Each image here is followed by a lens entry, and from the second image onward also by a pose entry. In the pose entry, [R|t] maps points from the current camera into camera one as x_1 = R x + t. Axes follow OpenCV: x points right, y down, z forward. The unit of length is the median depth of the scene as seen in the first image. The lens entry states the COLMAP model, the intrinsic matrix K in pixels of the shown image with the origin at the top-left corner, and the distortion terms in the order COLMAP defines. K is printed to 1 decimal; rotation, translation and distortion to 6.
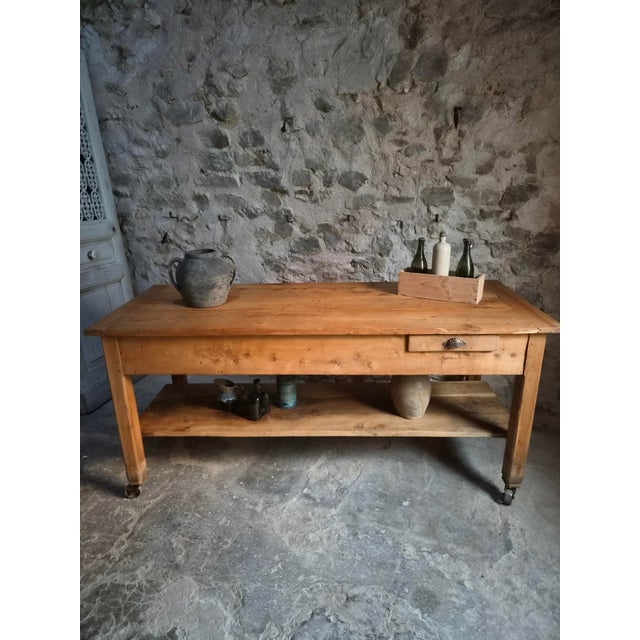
lens RADIAL K [[438.7, 0, 316.0], [0, 438.7, 324.7], [0, 0, 1]] dist [0.060774, -0.045763]
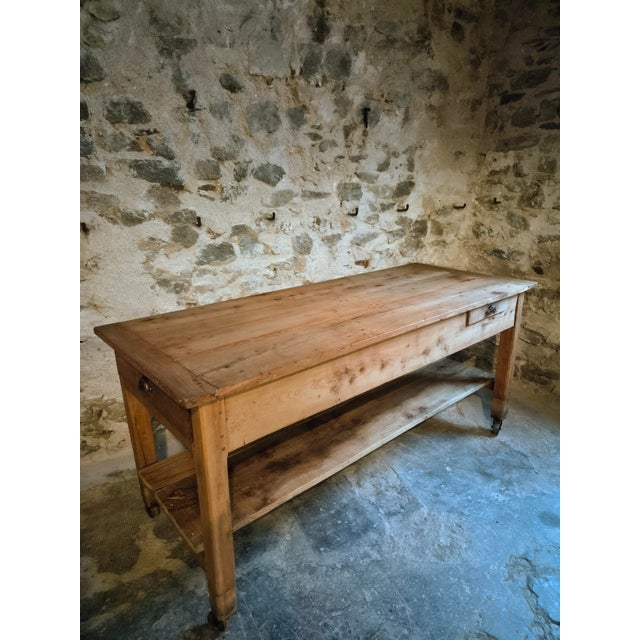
lens RADIAL K [[430.3, 0, 323.2], [0, 430.3, 322.2], [0, 0, 1]] dist [0.057260, -0.043297]
pose [[0.651399, -0.218243, 0.726670, -0.557617], [0.242873, 0.967322, 0.072803, -0.075503], [-0.718813, 0.129065, 0.683118, 0.365357]]
